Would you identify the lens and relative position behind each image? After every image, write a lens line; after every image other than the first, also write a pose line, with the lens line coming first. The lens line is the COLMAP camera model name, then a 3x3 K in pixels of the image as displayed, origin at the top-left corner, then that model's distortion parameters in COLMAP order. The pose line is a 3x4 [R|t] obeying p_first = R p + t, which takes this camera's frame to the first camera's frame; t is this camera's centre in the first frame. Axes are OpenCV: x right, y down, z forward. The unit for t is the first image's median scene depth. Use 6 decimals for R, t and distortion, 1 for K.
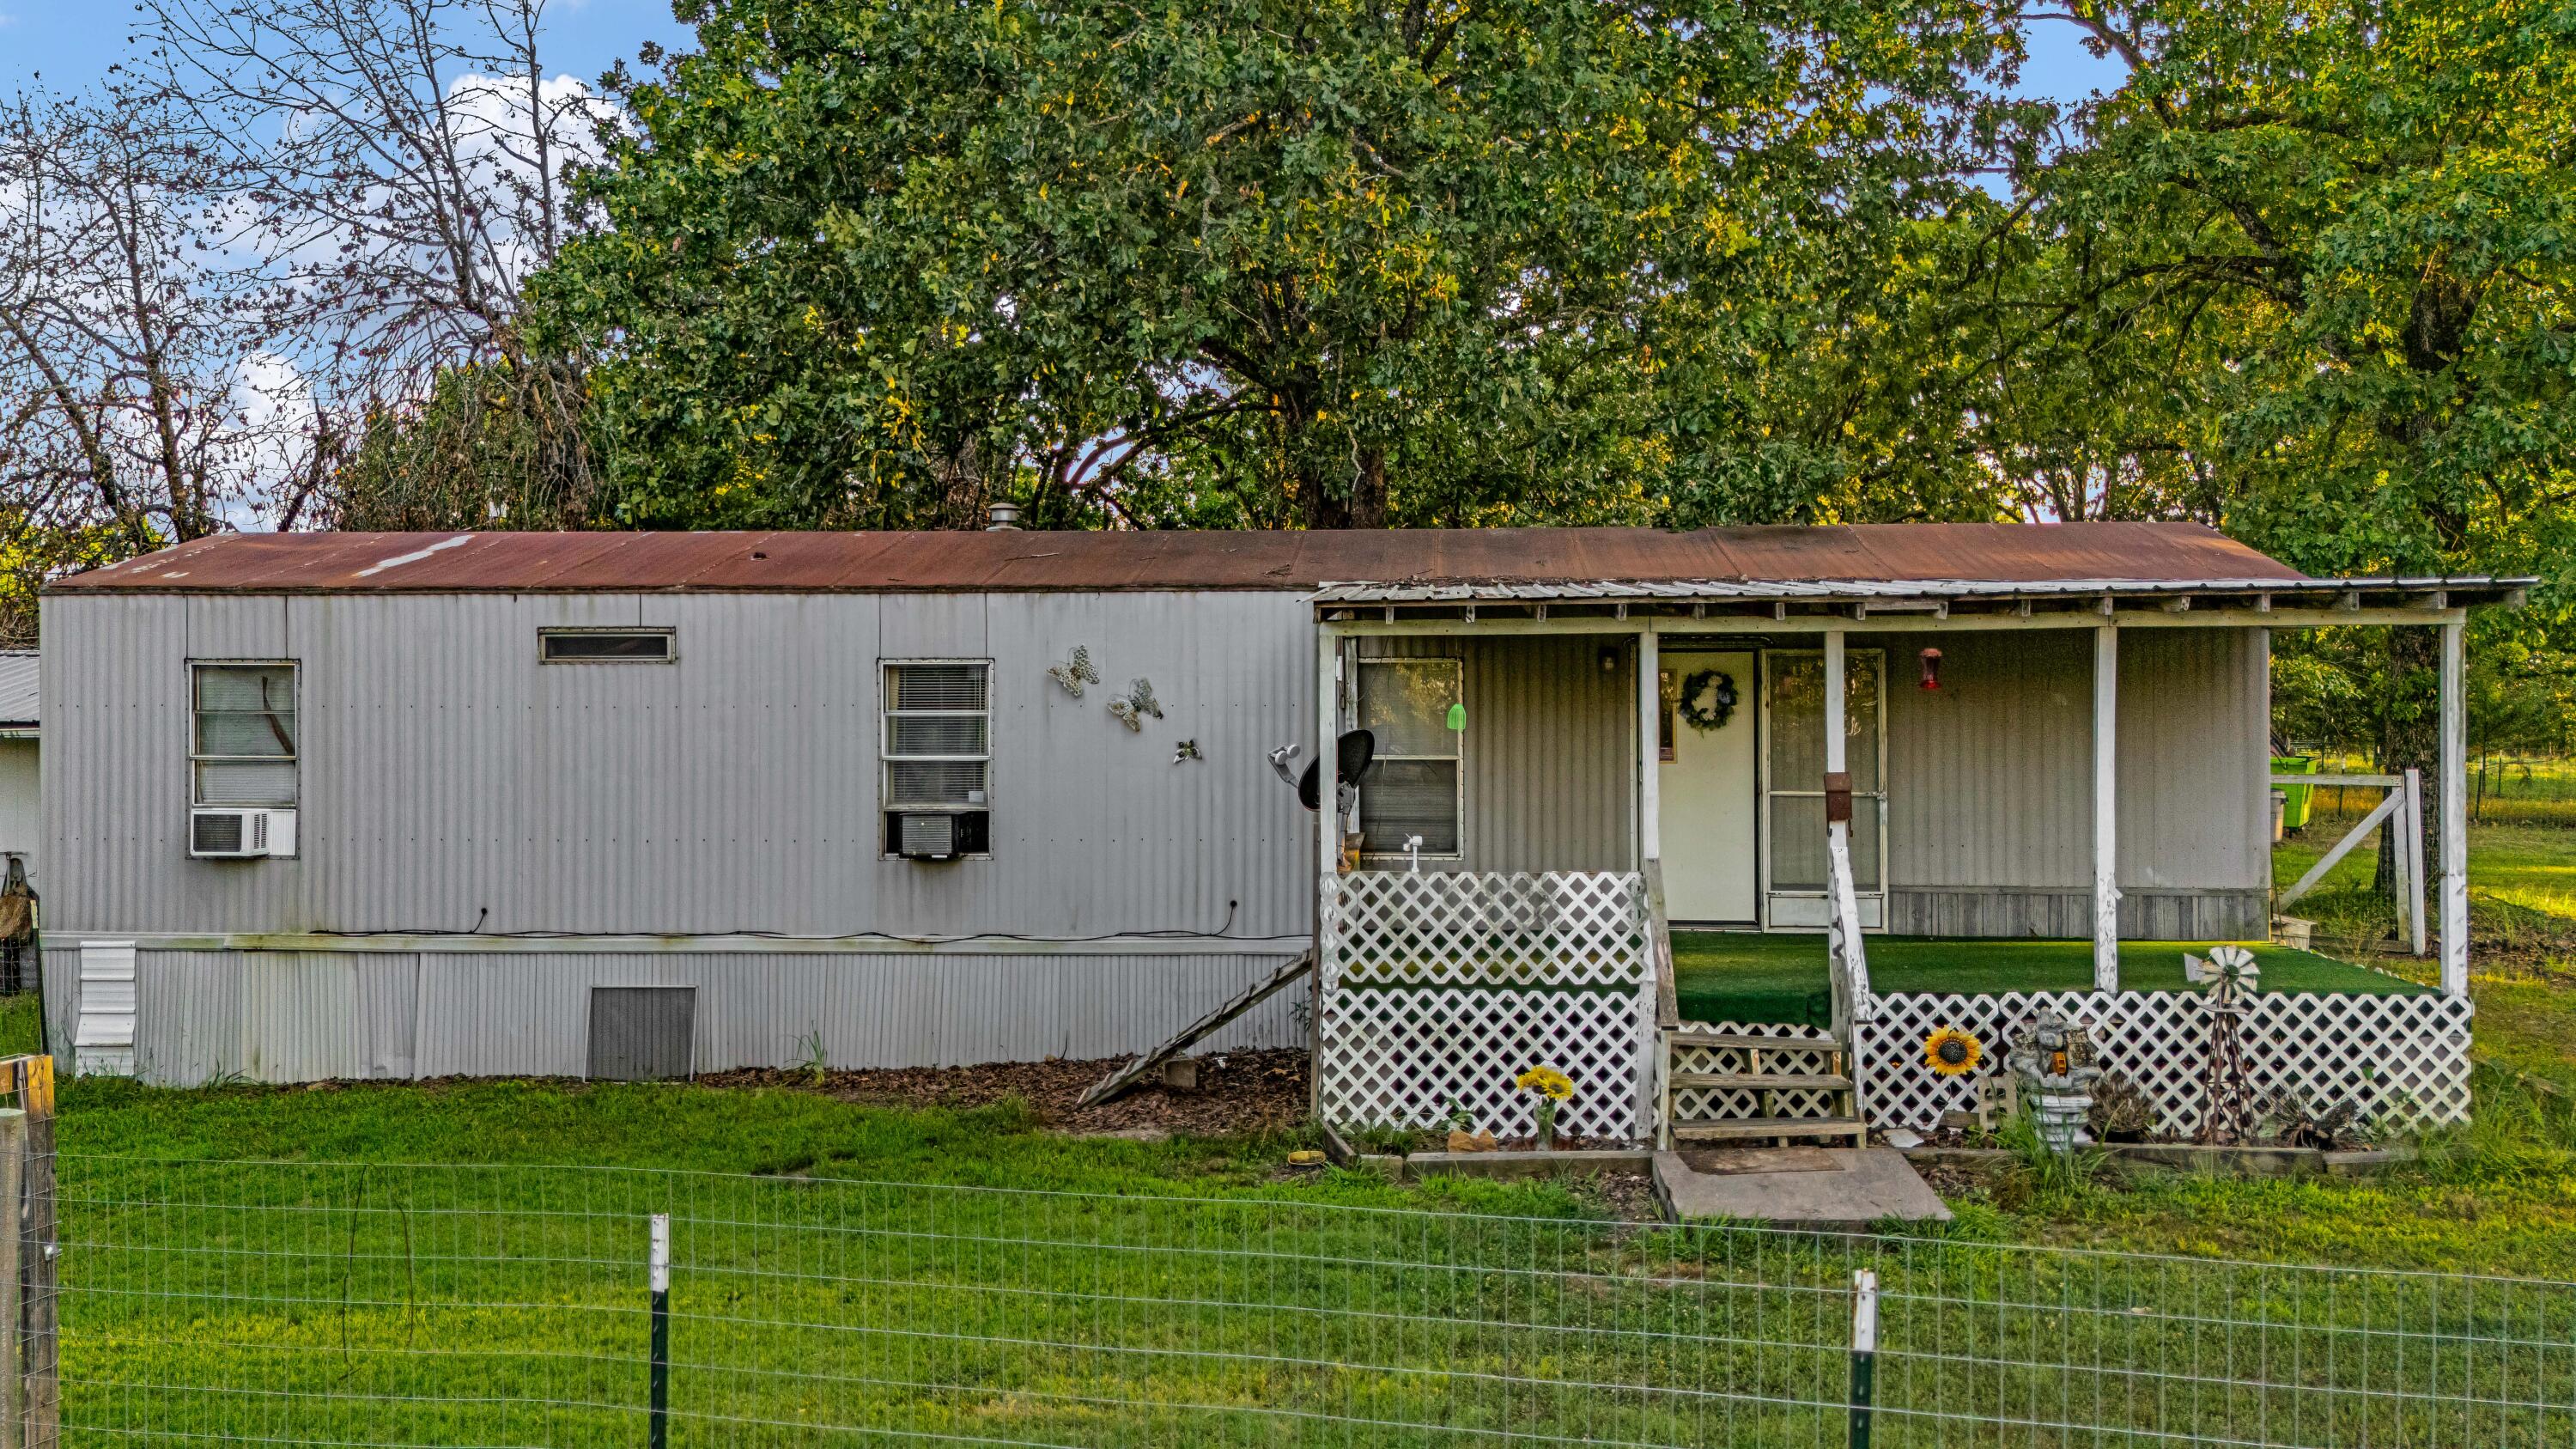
lens RADIAL K [[1877.4, 0, 1288.0], [0, 1877.4, 724.5], [0, 0, 1]] dist [0.091683, -0.089340]
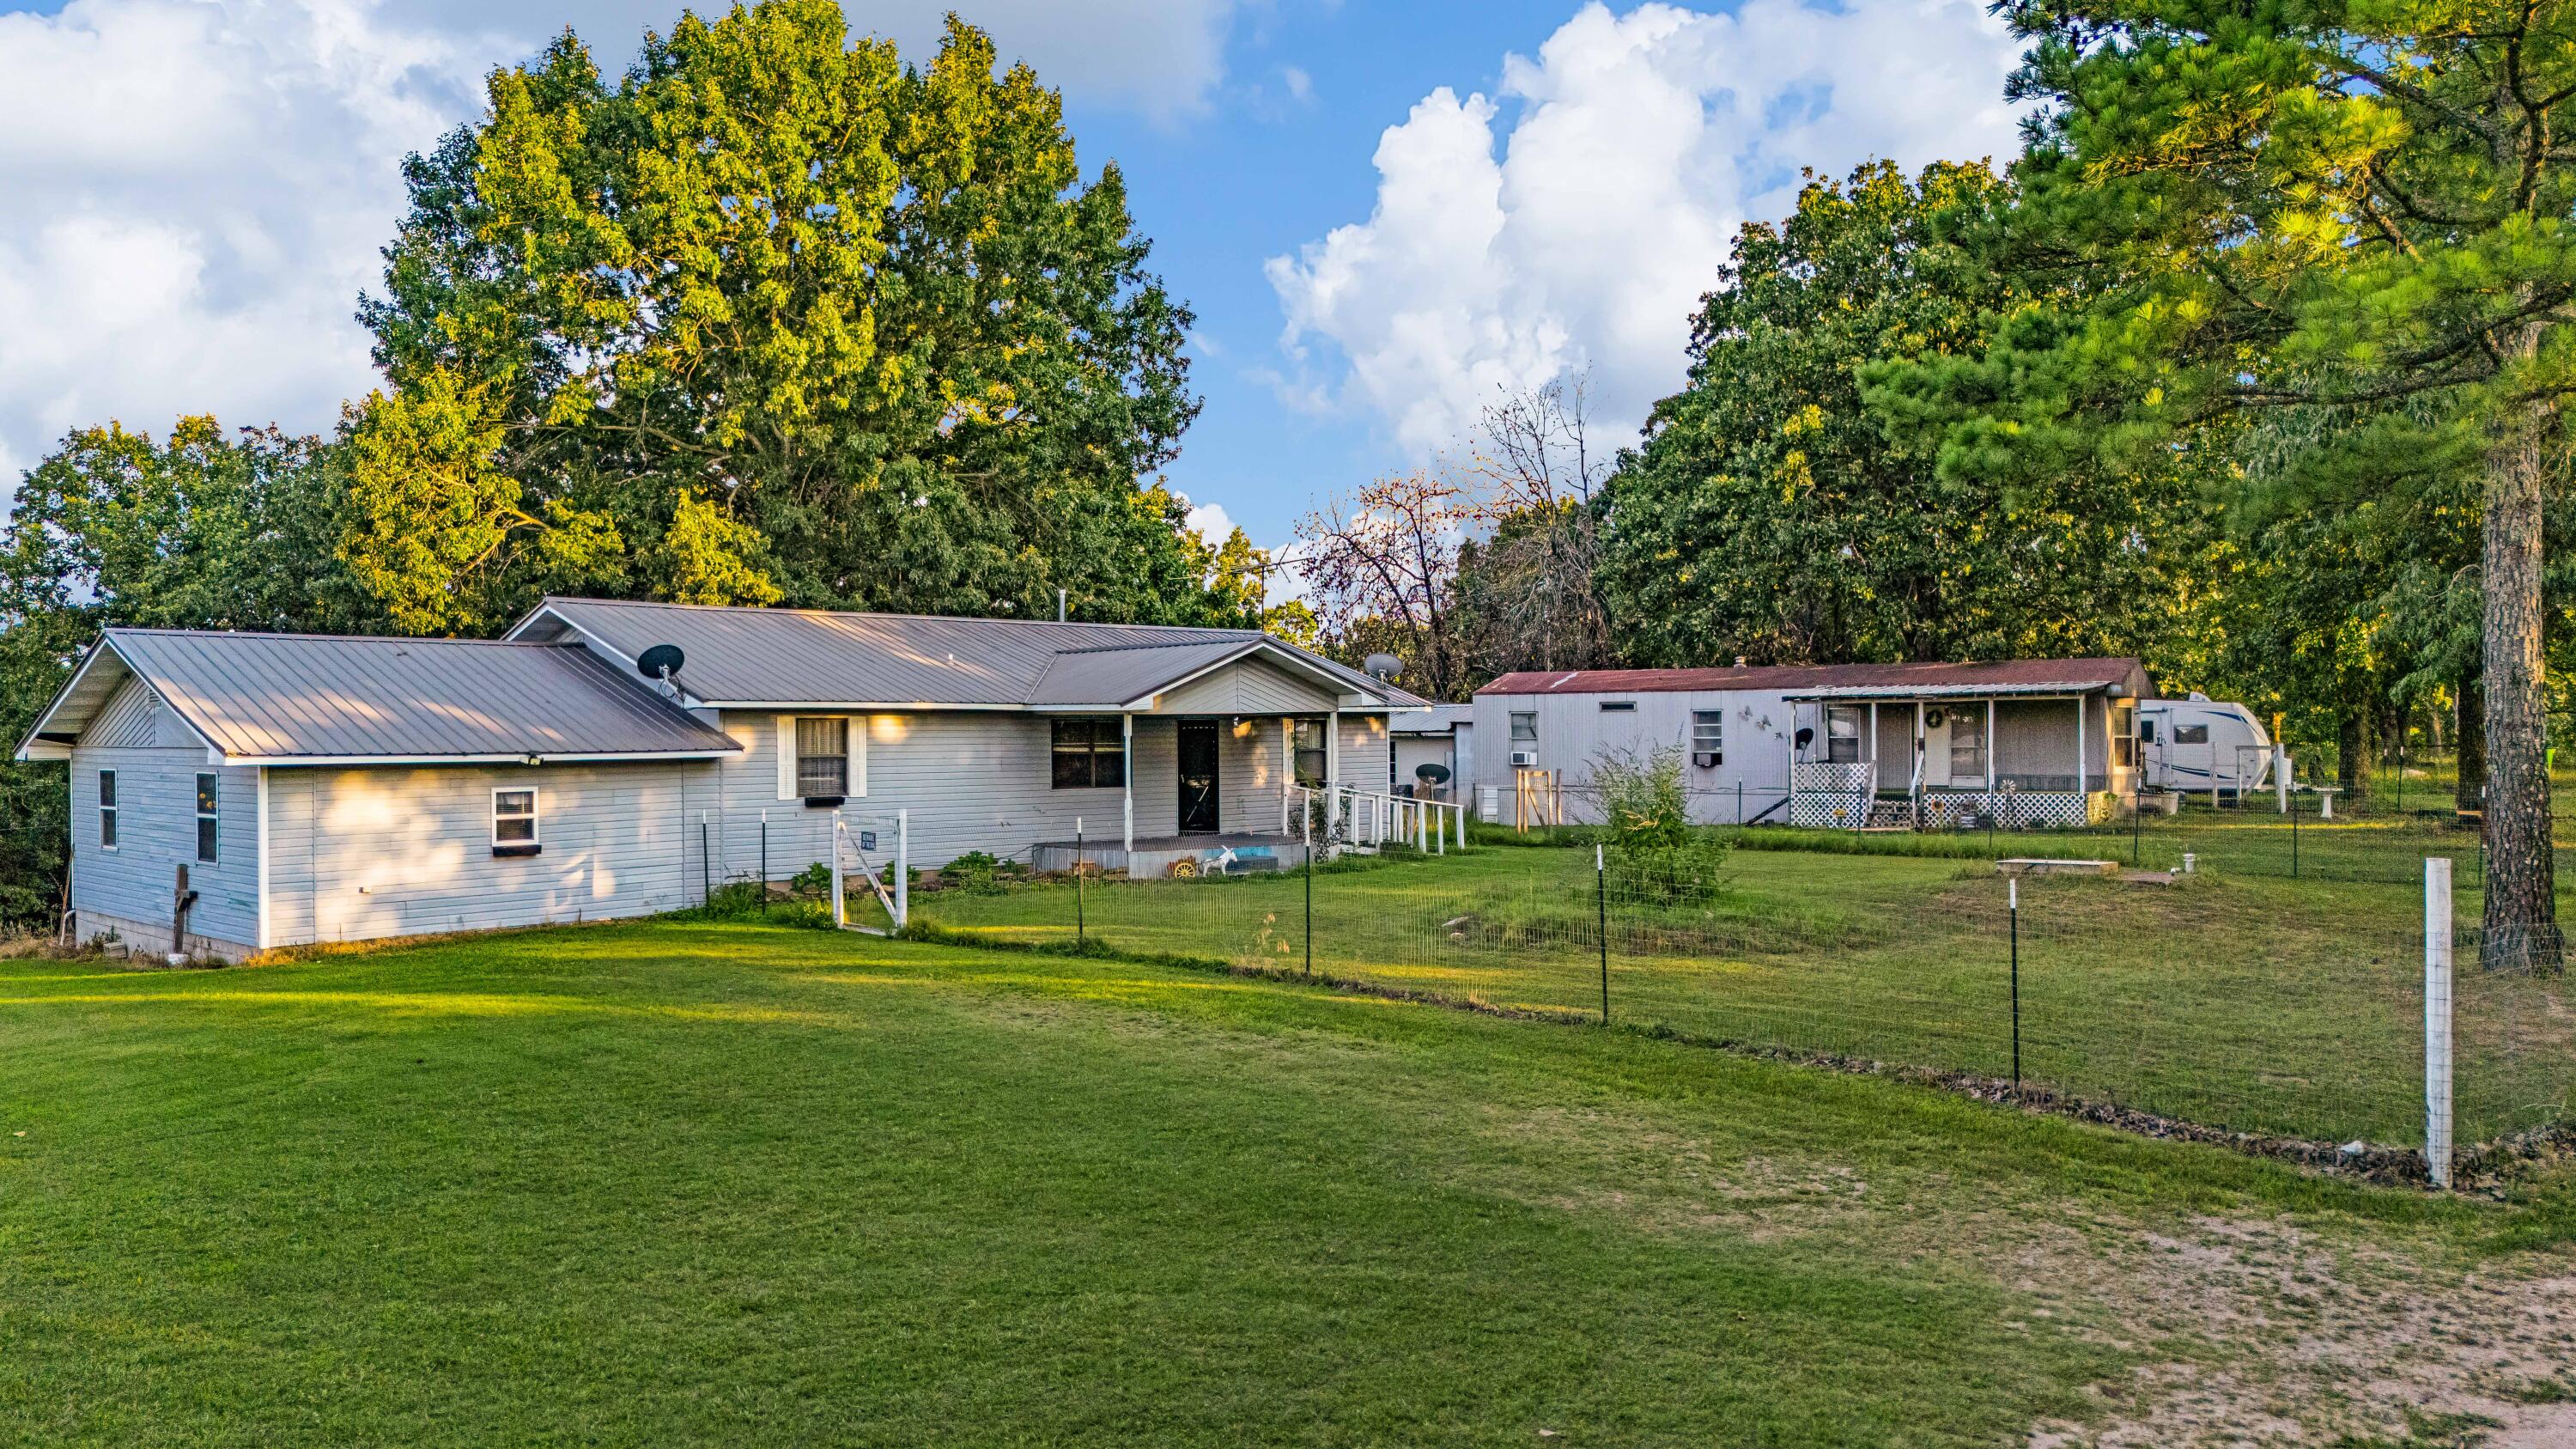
lens RADIAL K [[1869.1, 0, 1274.5], [0, 1869.1, 748.8], [0, 0, 1]] dist [0.034836, -0.003380]
pose [[0.886261, -0.001805, -0.463183, 0.720744], [0.004986, 0.999972, 0.005645, 0.014978], [0.463160, -0.007312, 0.886245, -2.487287]]
